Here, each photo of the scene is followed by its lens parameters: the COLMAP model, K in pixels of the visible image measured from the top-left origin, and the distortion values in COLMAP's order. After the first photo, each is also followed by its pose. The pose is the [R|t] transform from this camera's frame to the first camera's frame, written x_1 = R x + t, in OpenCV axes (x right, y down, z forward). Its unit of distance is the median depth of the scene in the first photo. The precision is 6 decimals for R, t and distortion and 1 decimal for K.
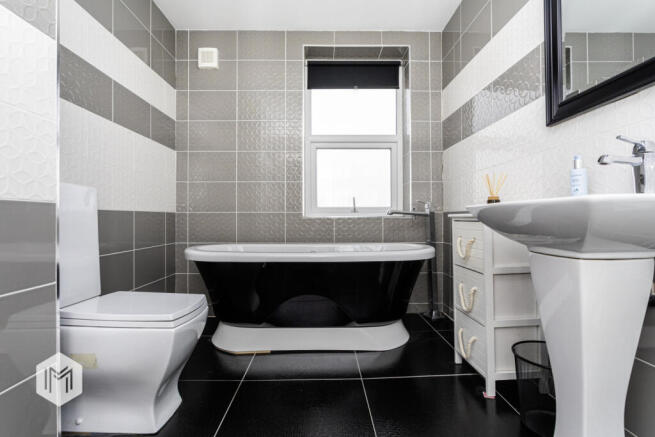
lens RADIAL K [[310.7, 0, 327.5], [0, 310.7, 218.5], [0, 0, 1]] dist [-0.015262, -0.000071]
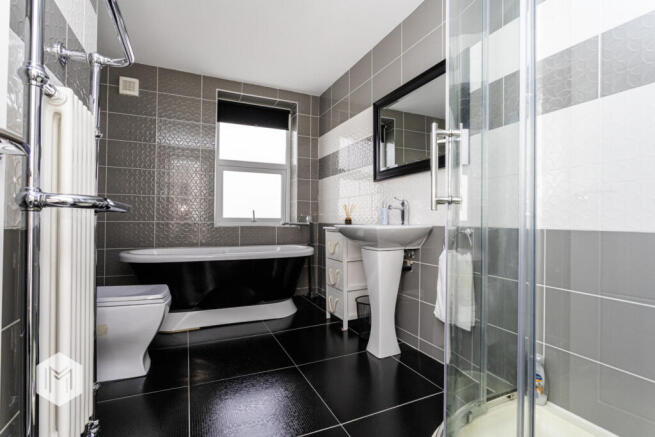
lens RADIAL K [[310.7, 0, 327.5], [0, 310.7, 218.5], [0, 0, 1]] dist [-0.015262, -0.000071]
pose [[0.918426, 0.013382, 0.395365, -0.164981], [-0.011271, 0.999907, -0.007661, -0.031973], [-0.395431, 0.002580, 0.918492, -0.354020]]
